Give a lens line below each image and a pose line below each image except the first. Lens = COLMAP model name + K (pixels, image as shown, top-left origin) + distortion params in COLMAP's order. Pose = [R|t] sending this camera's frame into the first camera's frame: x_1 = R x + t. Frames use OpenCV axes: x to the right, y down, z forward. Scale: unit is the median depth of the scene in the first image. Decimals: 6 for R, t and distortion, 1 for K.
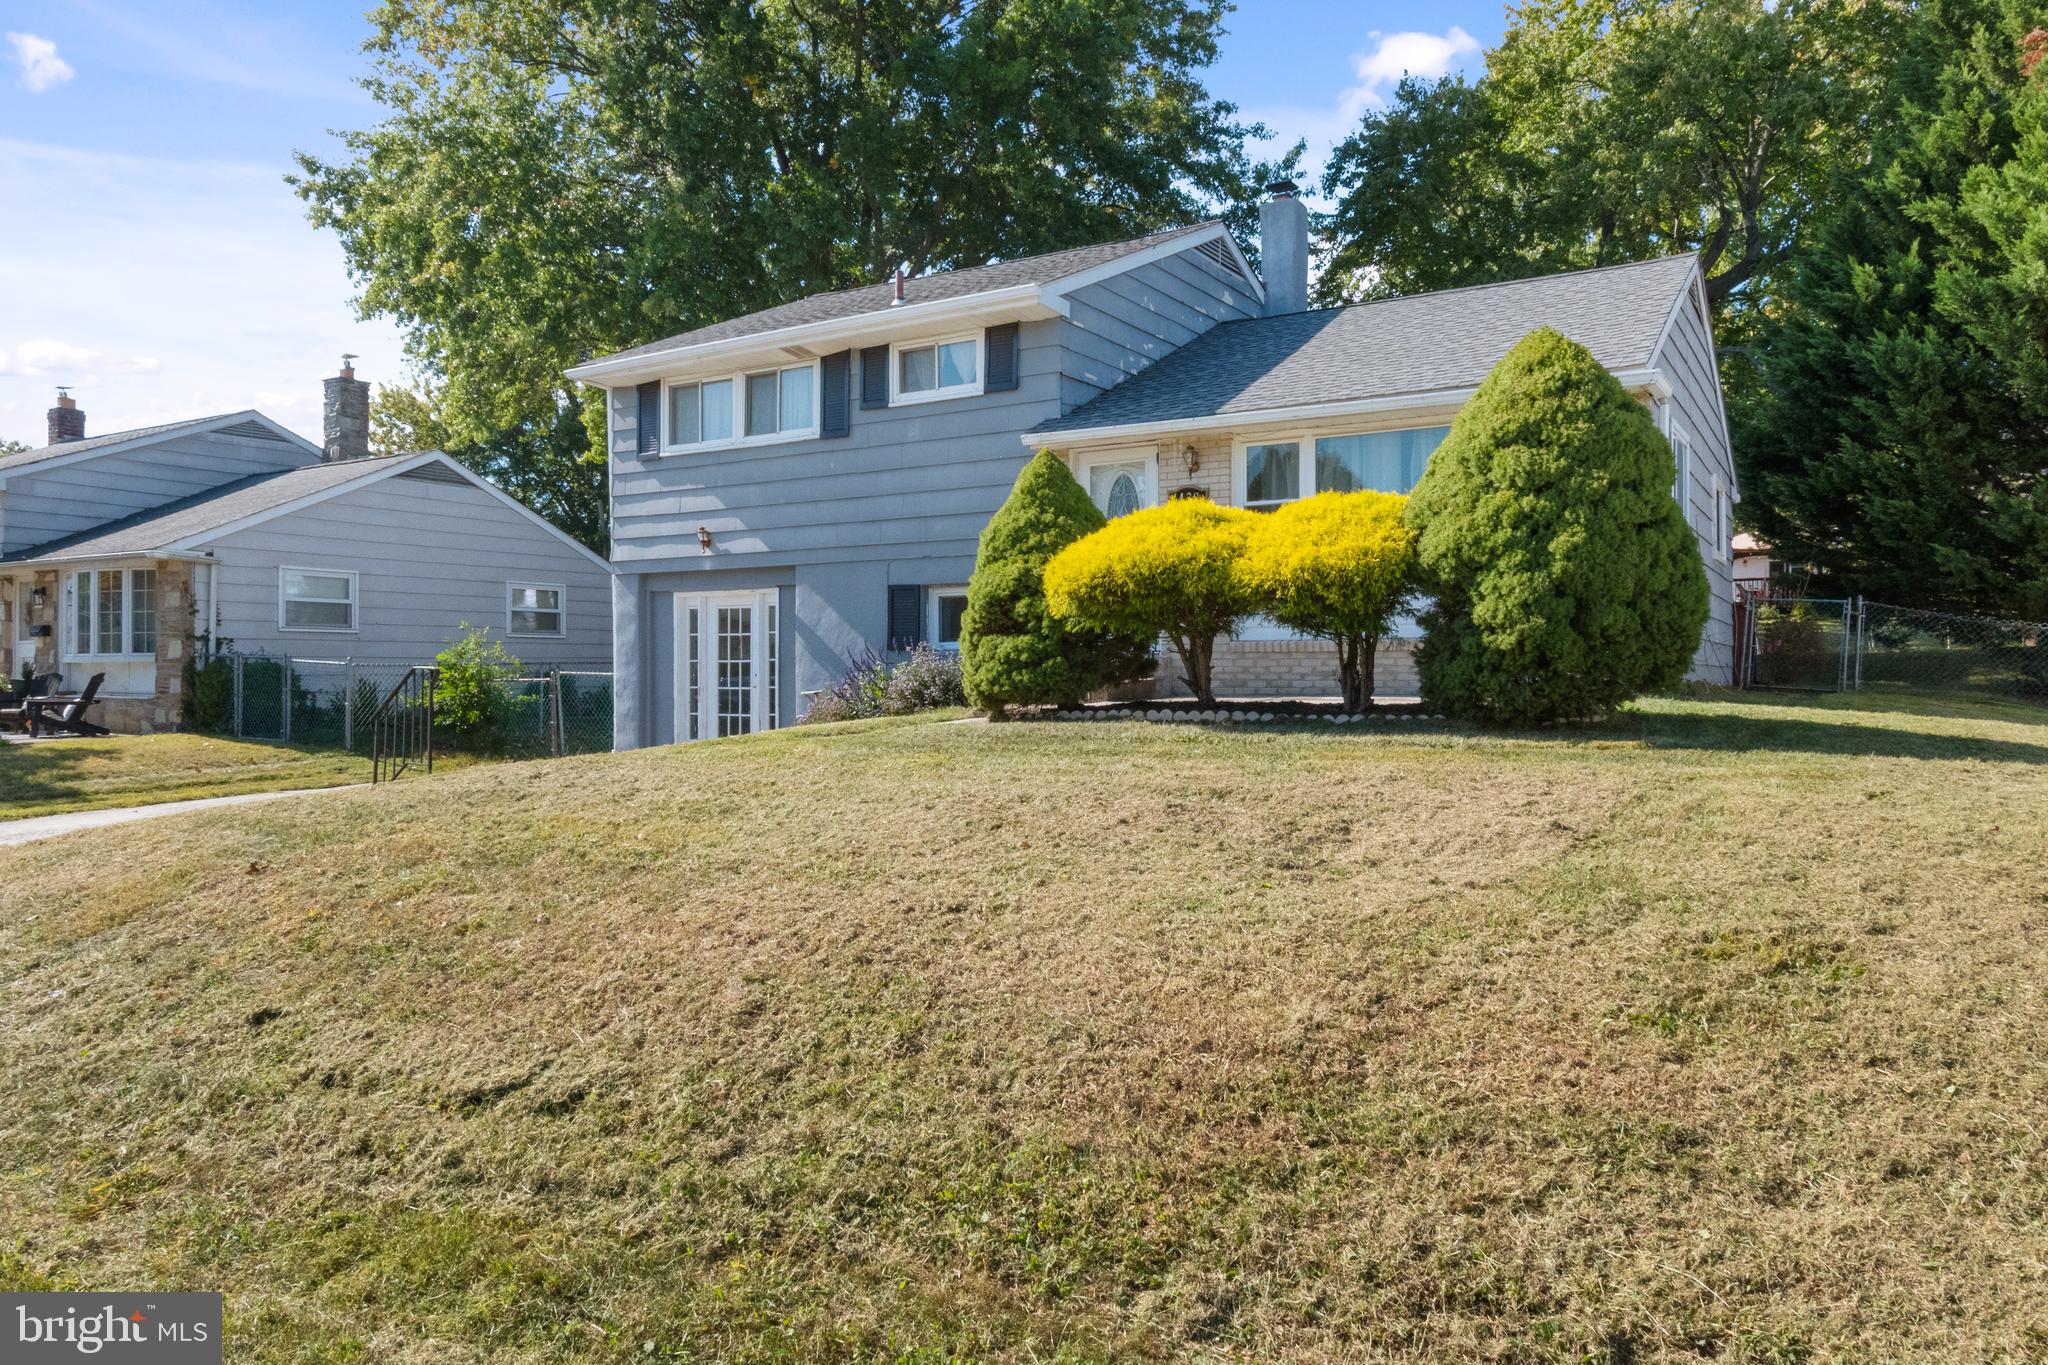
lens RADIAL K [[1362.1, 0, 1023.1], [0, 1362.1, 613.8], [0, 0, 1]] dist [-0.002419, 0.000176]
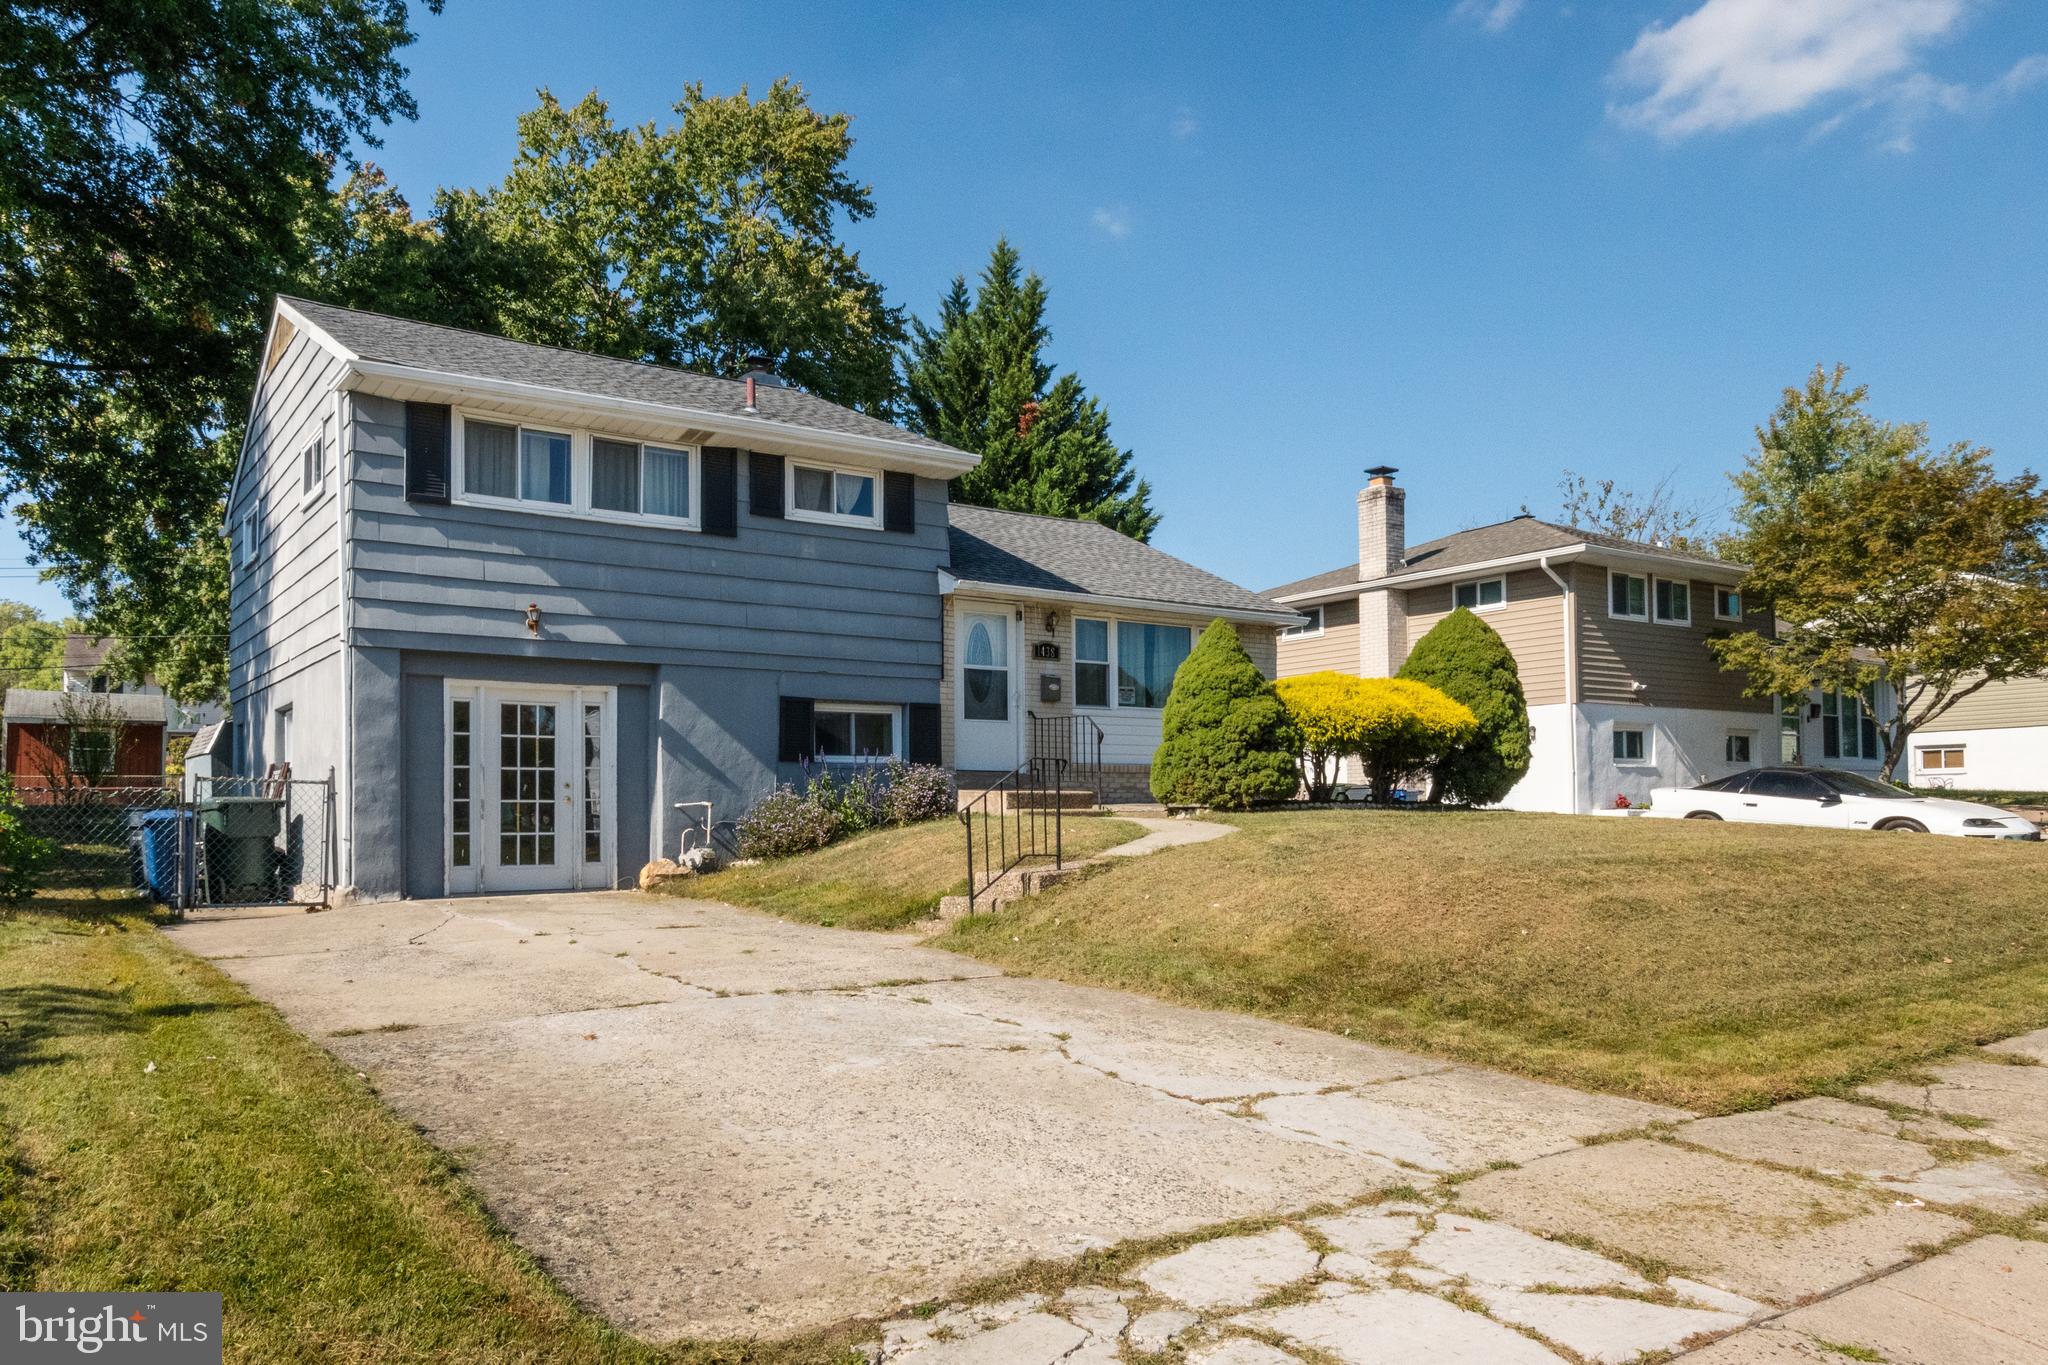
lens RADIAL K [[1450.3, 0, 1024.0], [0, 1450.3, 682.5], [0, 0, 1]] dist [-0.001297, 0.000489]
pose [[0.397099, 0.087310, 0.913613, -0.971548], [-0.030858, 0.996172, -0.081788, 0.049142], [-0.917257, 0.004286, 0.398273, 0.402971]]
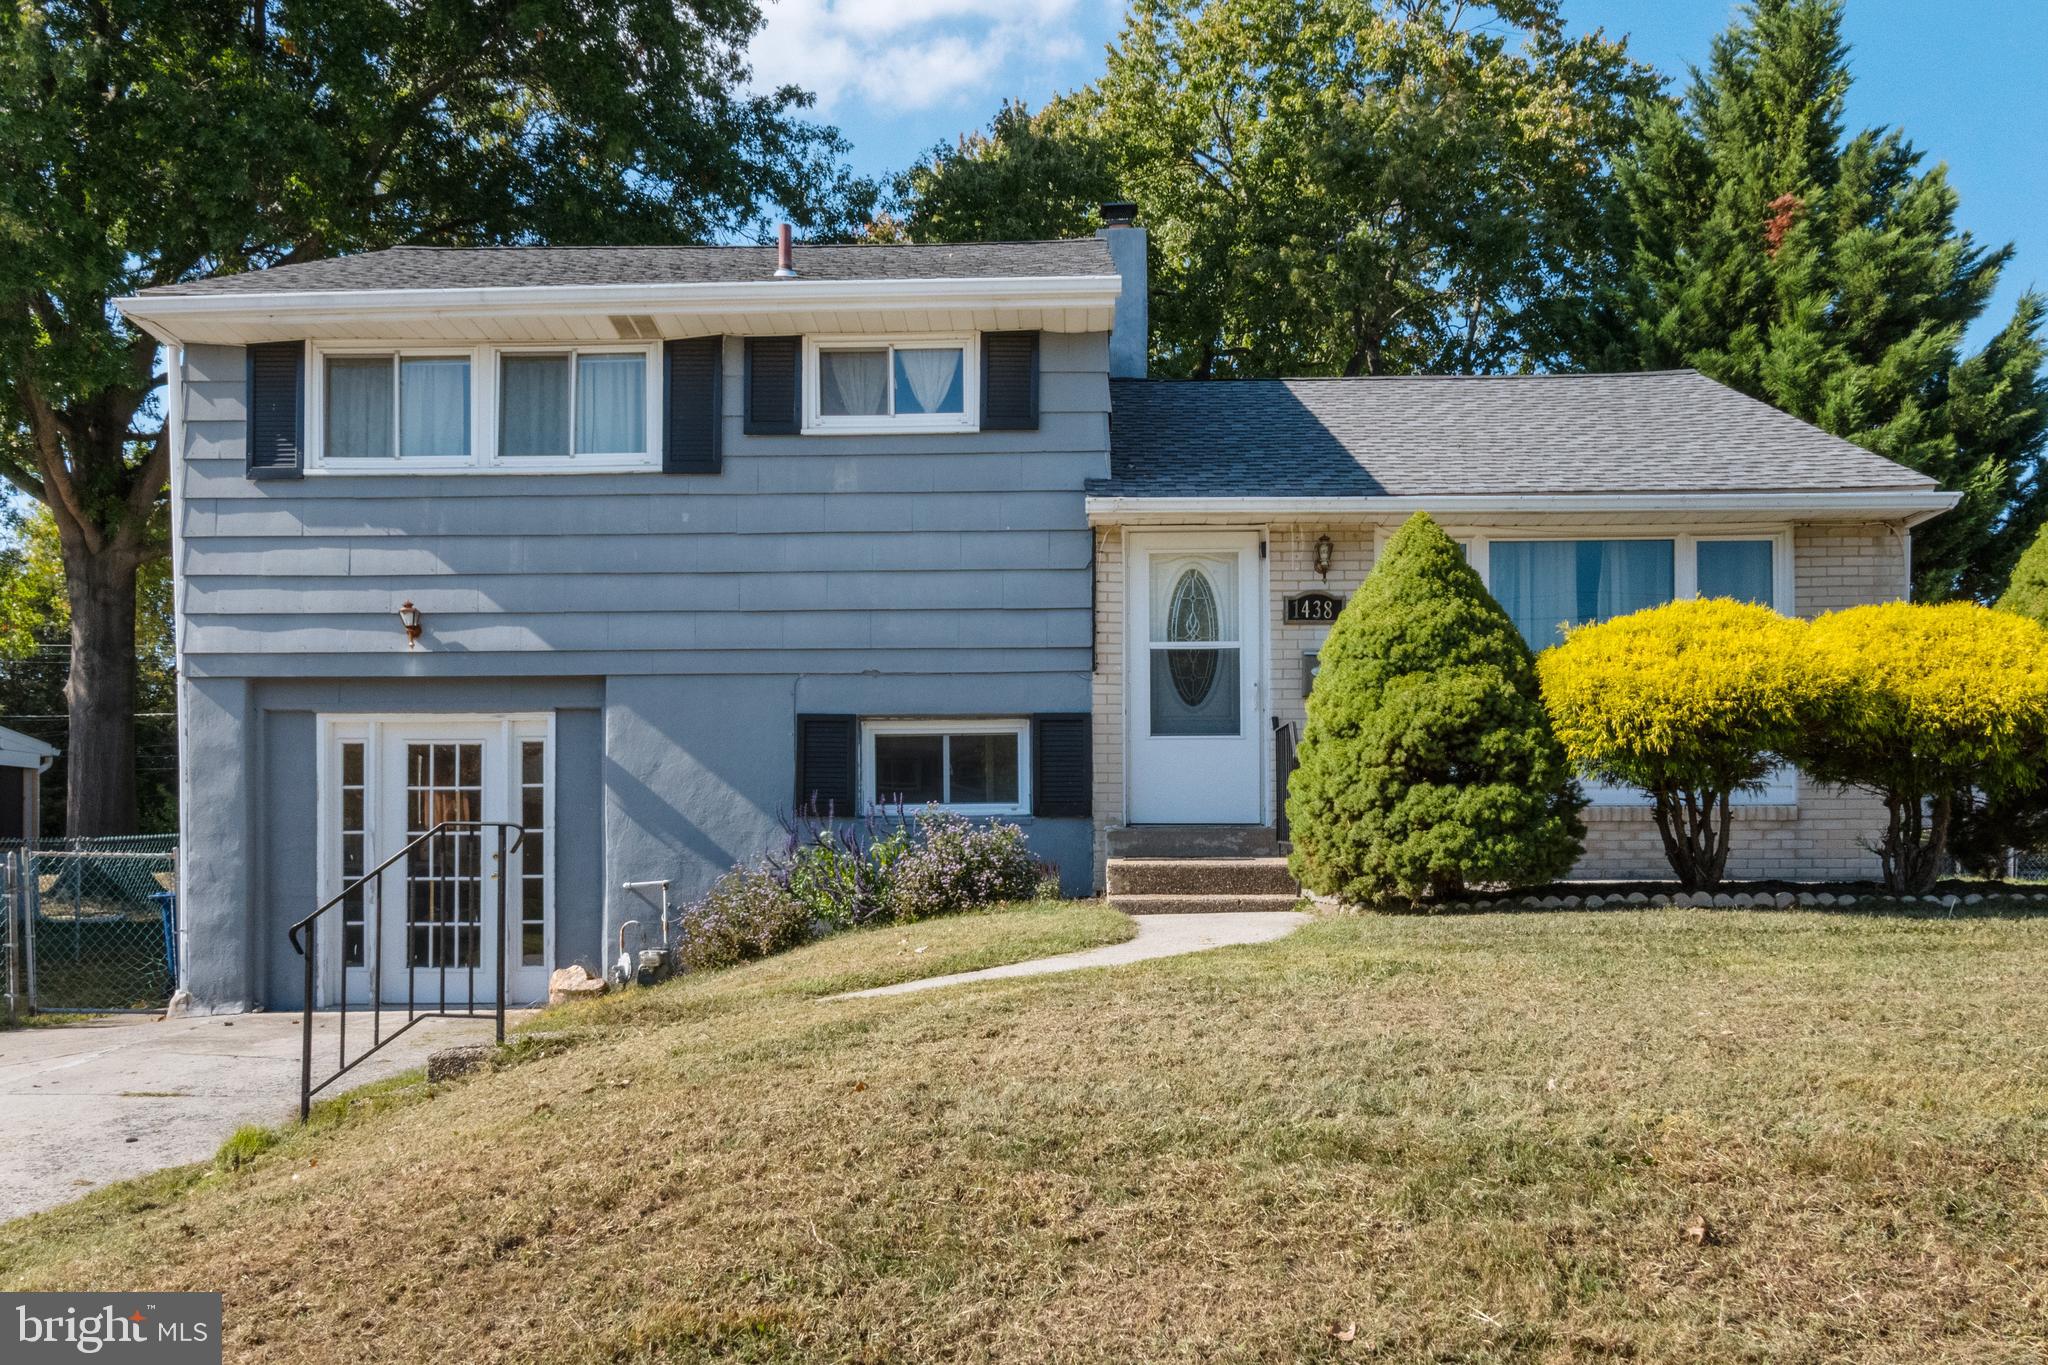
lens RADIAL K [[1753.9, 0, 1025.5], [0, 1753.9, 772.6], [0, 0, 1]] dist [0.005800, -0.007229]
pose [[0.868224, 0.027472, 0.495411, -0.400259], [-0.019962, 0.999592, -0.020445, 0.020569], [-0.495770, 0.007862, 0.868418, 0.230261]]
